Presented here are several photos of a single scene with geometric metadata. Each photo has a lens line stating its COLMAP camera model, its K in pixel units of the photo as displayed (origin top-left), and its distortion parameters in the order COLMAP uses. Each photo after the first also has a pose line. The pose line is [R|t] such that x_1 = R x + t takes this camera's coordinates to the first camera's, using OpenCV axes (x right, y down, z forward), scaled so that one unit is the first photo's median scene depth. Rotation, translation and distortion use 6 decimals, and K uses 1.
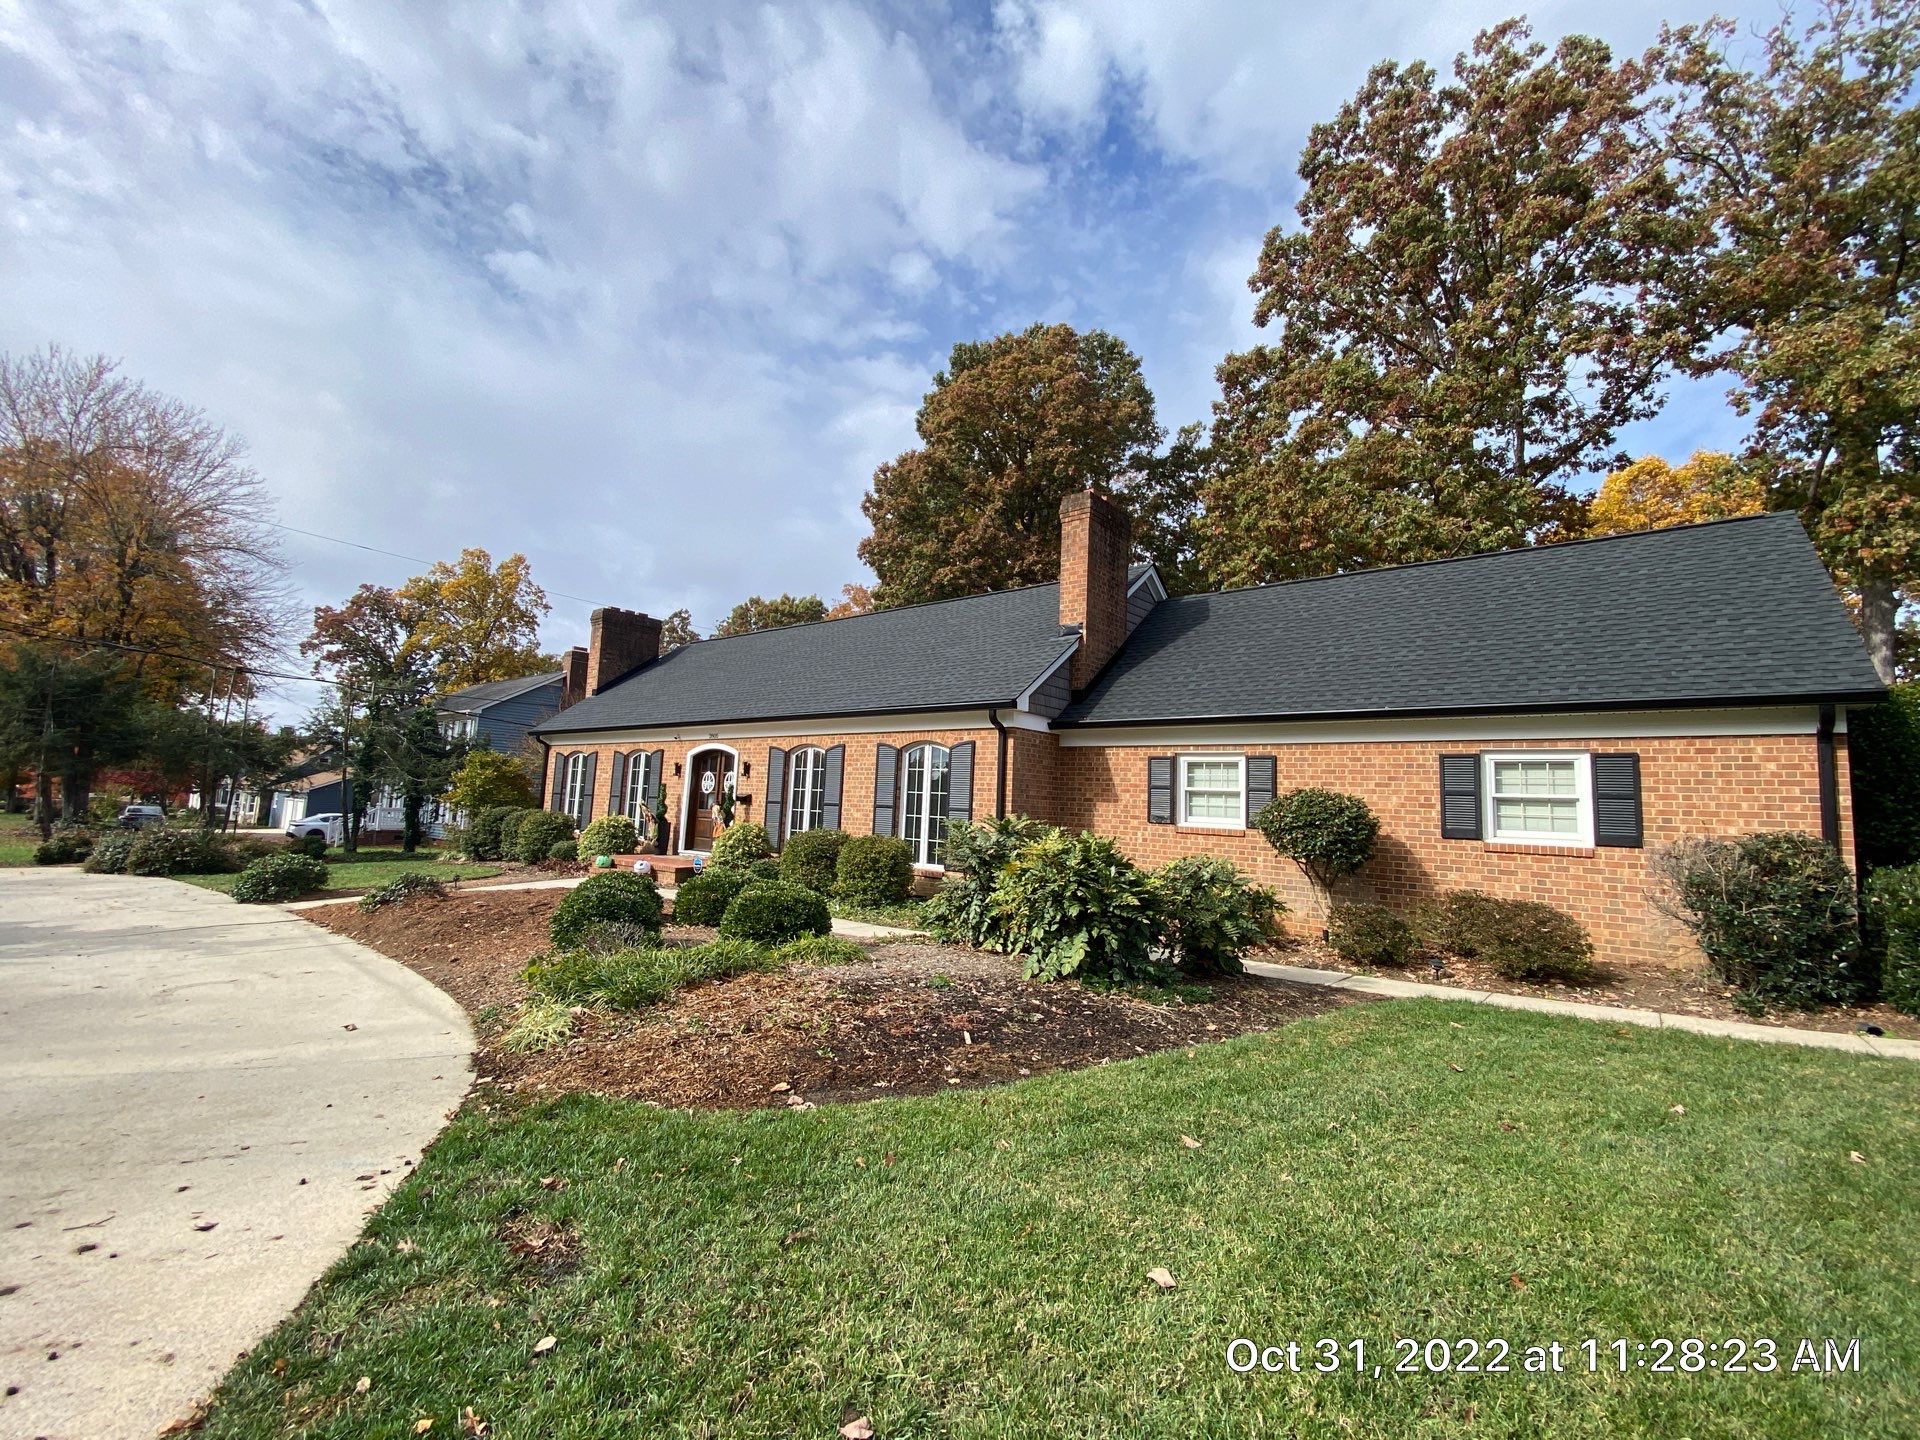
lens RADIAL K [[822.1, 0, 952.1], [0, 822.1, 706.5], [0, 0, 1]] dist [0.004372, -0.003518]
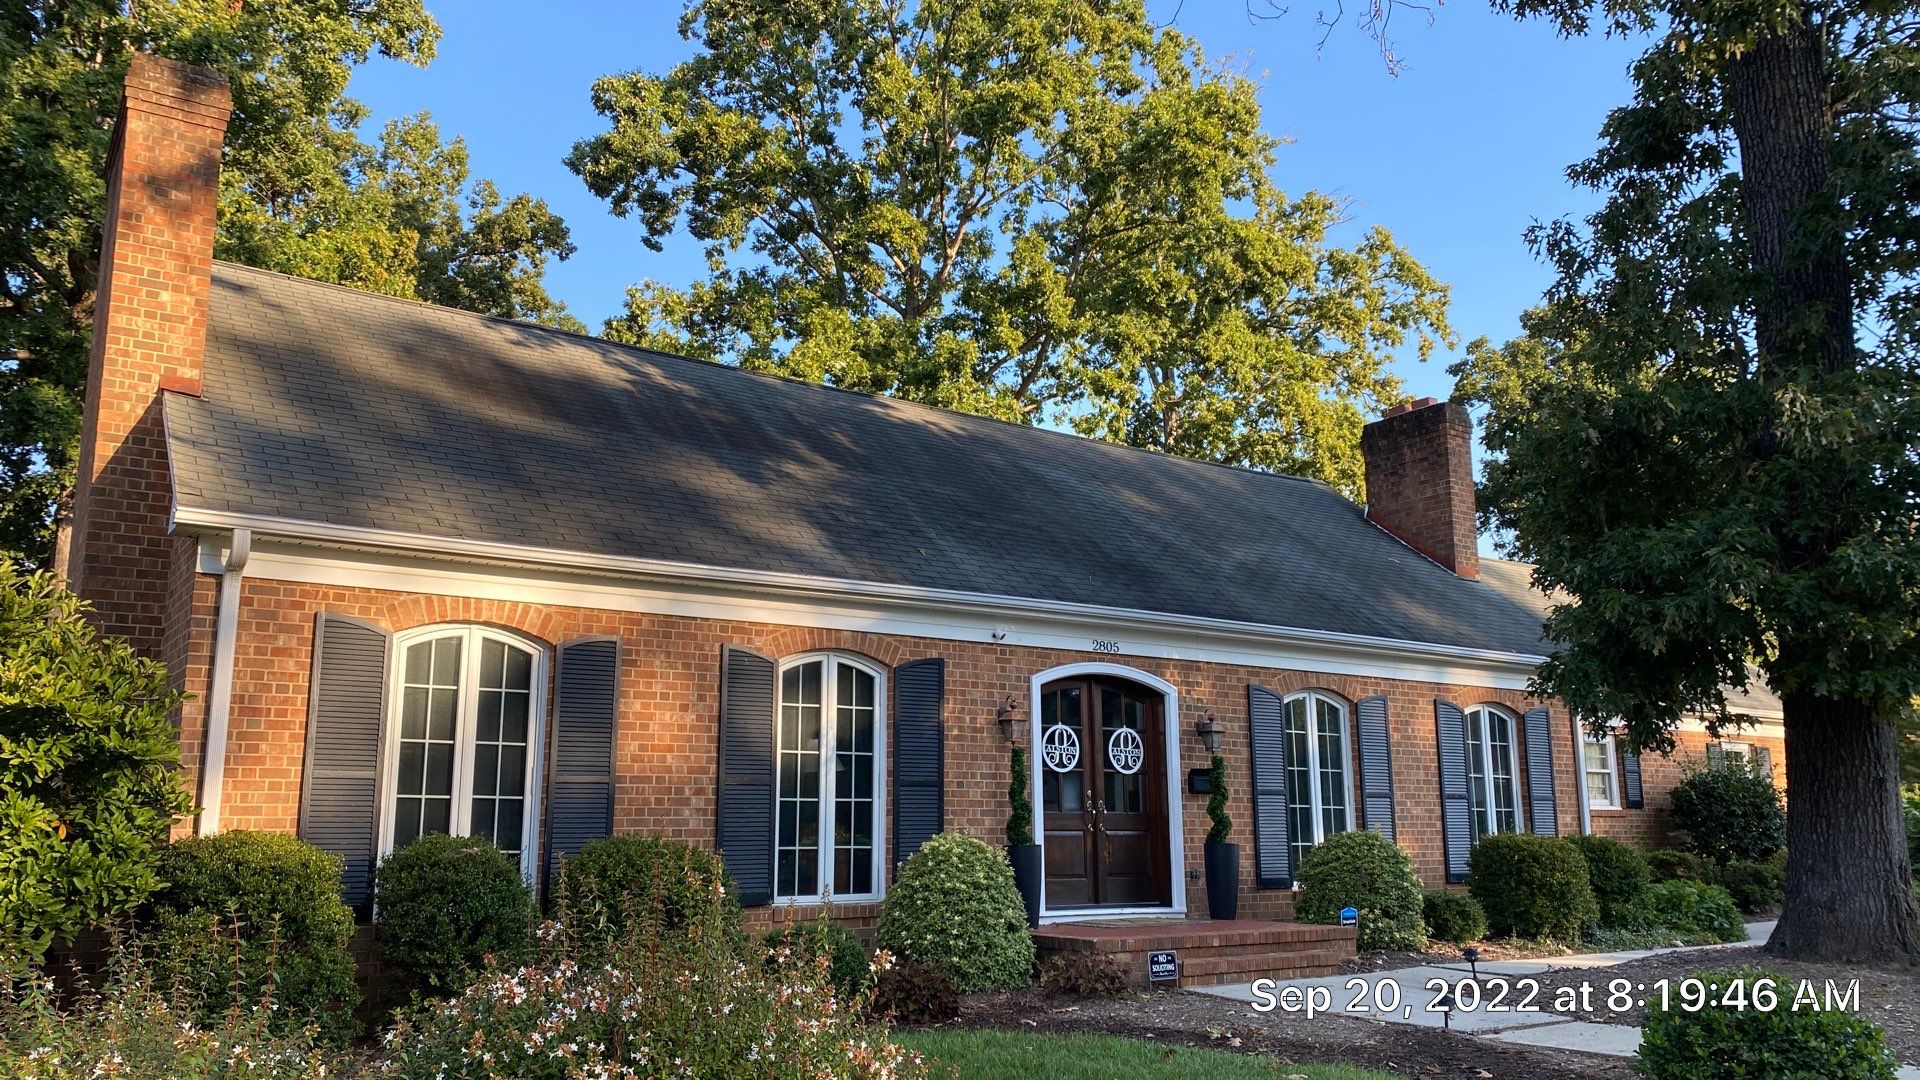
lens RADIAL K [[1331.9, 0, 899.7], [0, 1331.9, 504.8], [0, 0, 1]] dist [0.031056, -0.006511]
pose [[0.304814, 0.162723, 0.938408, -1.510558], [-0.121946, 0.983855, -0.130993, 0.101728], [-0.944573, -0.074507, 0.319736, 1.281568]]
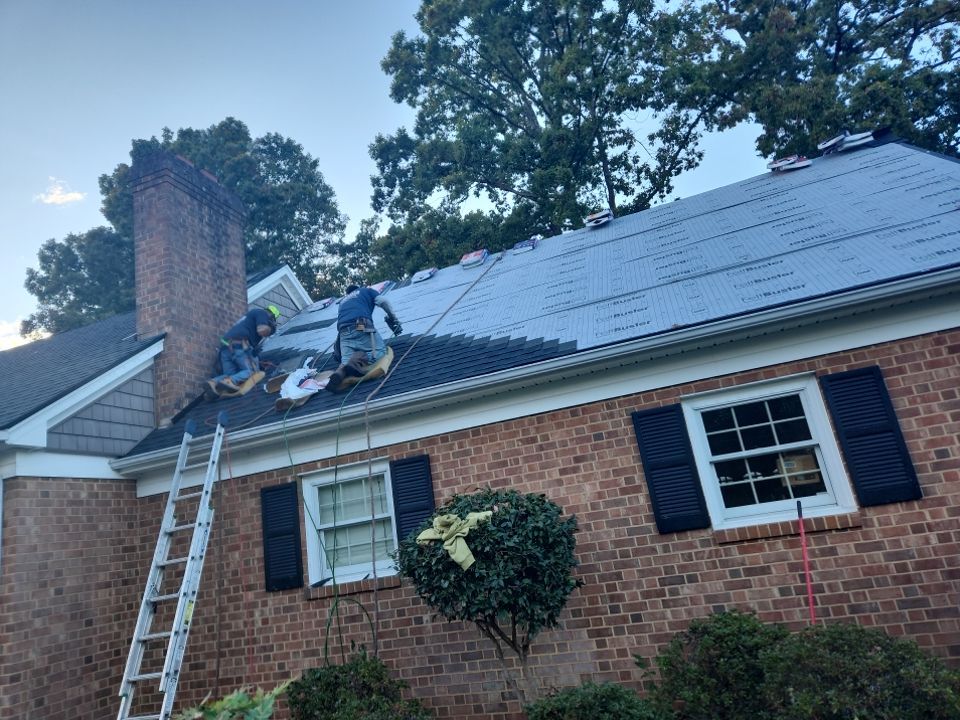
lens RADIAL K [[651.8, 0, 471.7], [0, 651.8, 356.1], [0, 0, 1]] dist [0.075670, -0.056145]
pose [[0.922481, -0.082324, 0.377163, 0.213472], [0.144457, 0.979629, -0.139495, 0.056673], [-0.357996, 0.183165, 0.915581, 0.437178]]
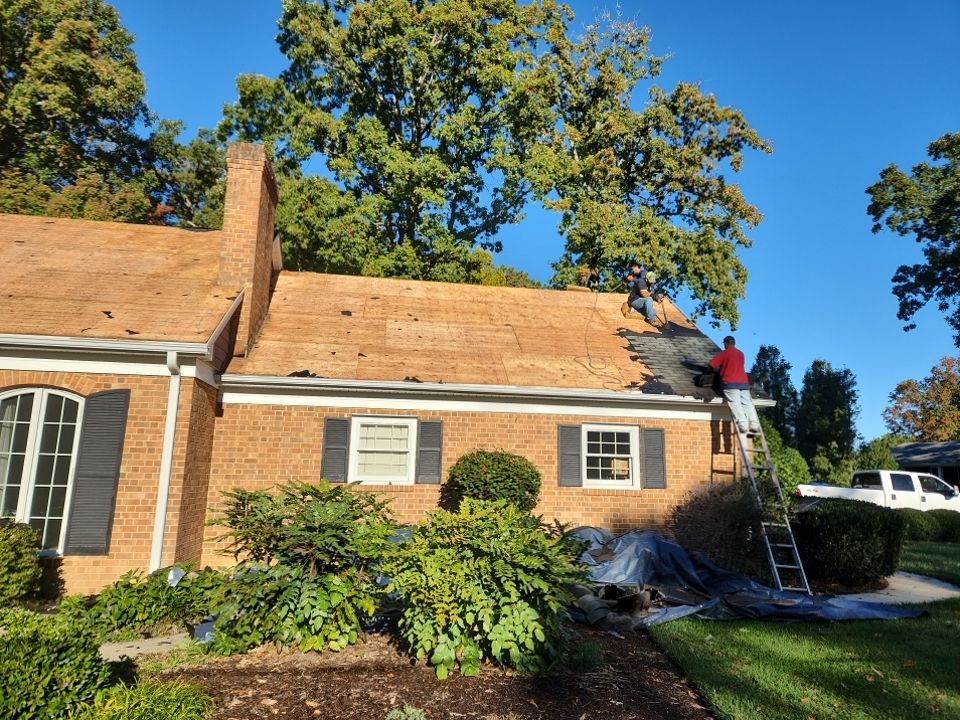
lens RADIAL K [[657.5, 0, 488.7], [0, 657.5, 352.4], [0, 0, 1]] dist [0.082126, -0.072684]
pose [[0.644642, 0.114896, 0.755802, -0.272638], [-0.086233, 0.993260, -0.077445, 0.027865], [-0.759606, -0.015251, 0.650205, 0.312160]]
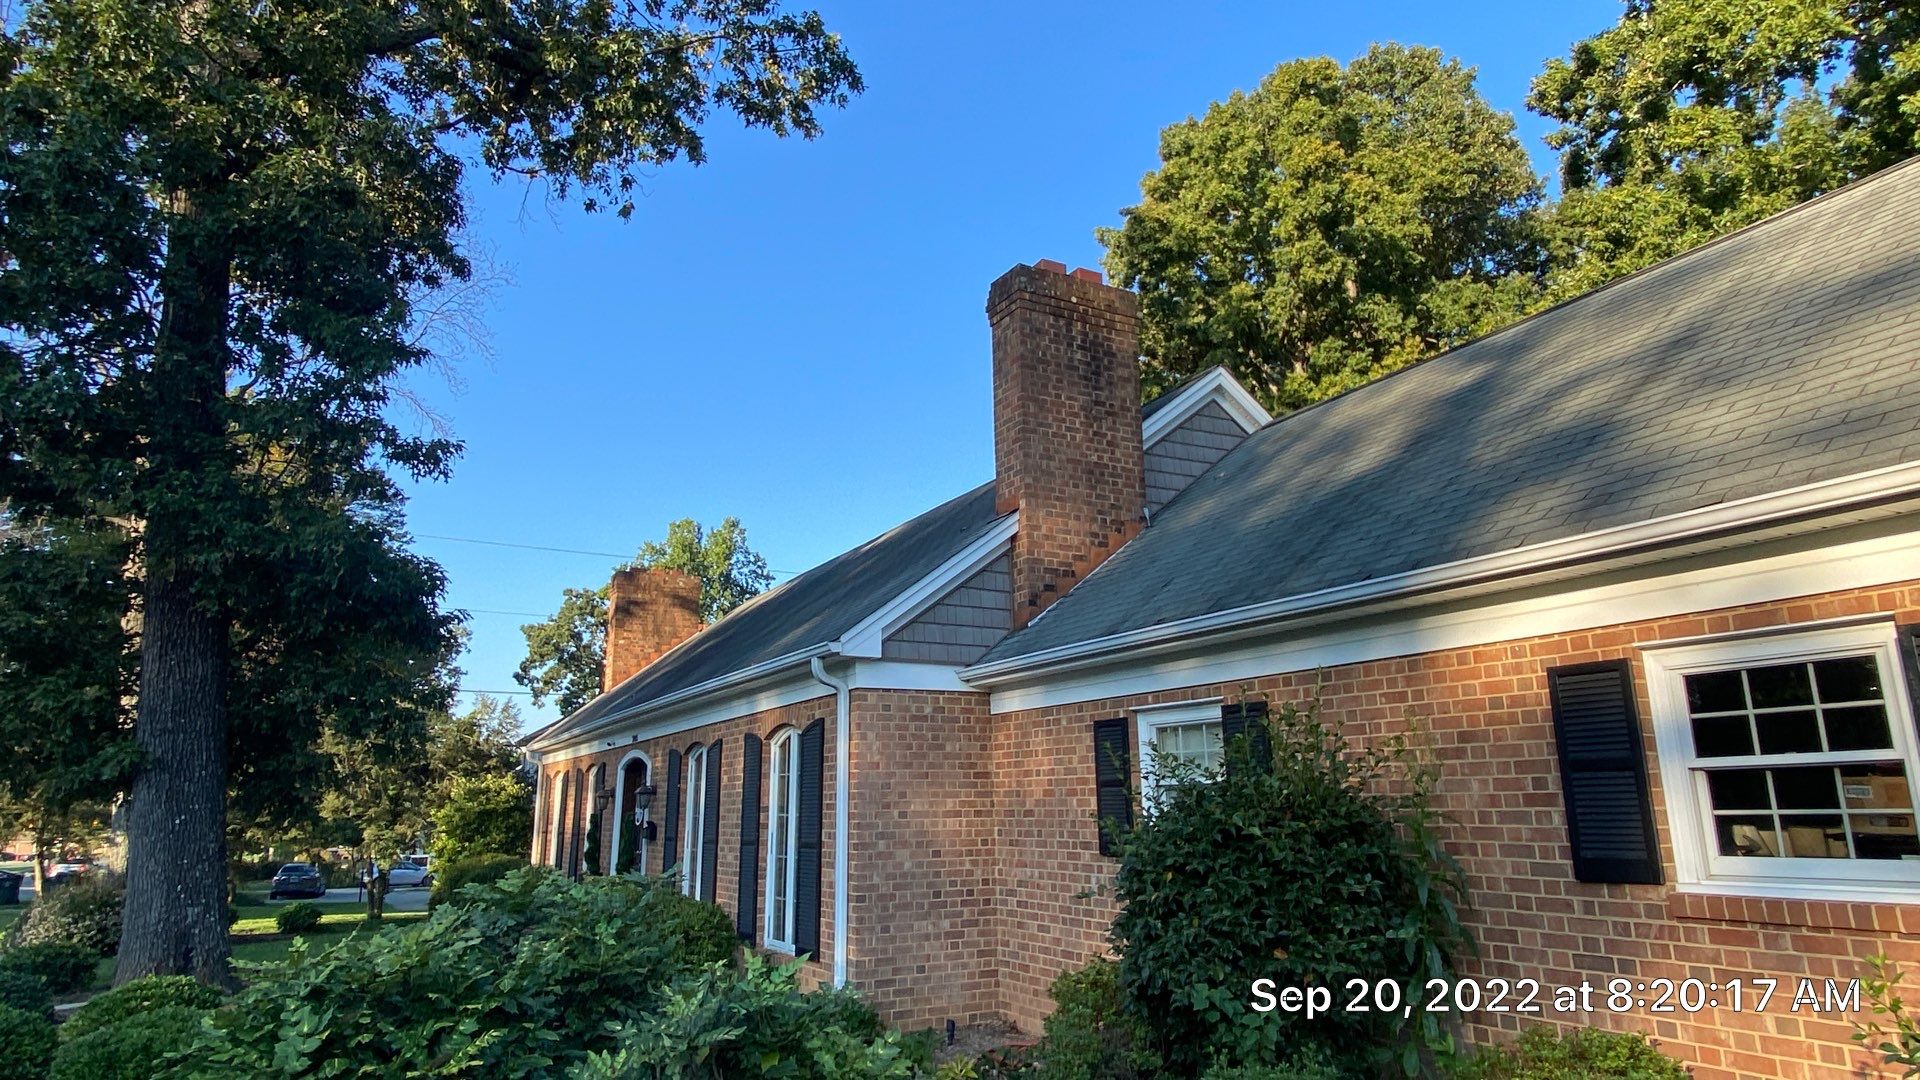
lens RADIAL K [[1127.2, 0, 956.8], [0, 1127.2, 523.6], [0, 0, 1]] dist [0.052516, -0.043001]
pose [[0.931272, -0.140942, -0.335958, 0.431526], [0.096428, 0.984608, -0.145769, 0.034506], [0.351332, 0.103355, 0.930529, 0.304647]]
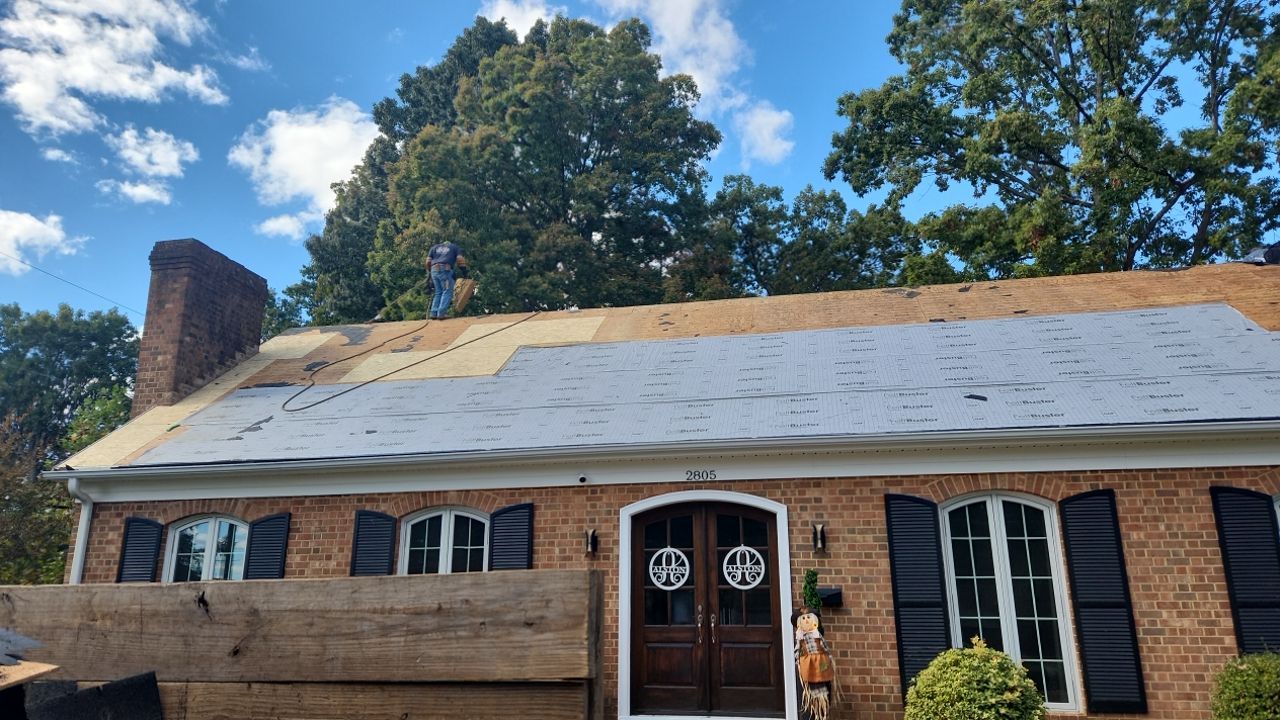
lens RADIAL K [[872.6, 0, 649.2], [0, 872.6, 366.7], [0, 0, 1]] dist [0.077926, -0.056429]
pose [[0.876938, 0.083005, 0.473381, -0.854363], [-0.018310, 0.990028, -0.139677, 0.066463], [-0.480254, 0.113821, 0.869713, 0.771643]]
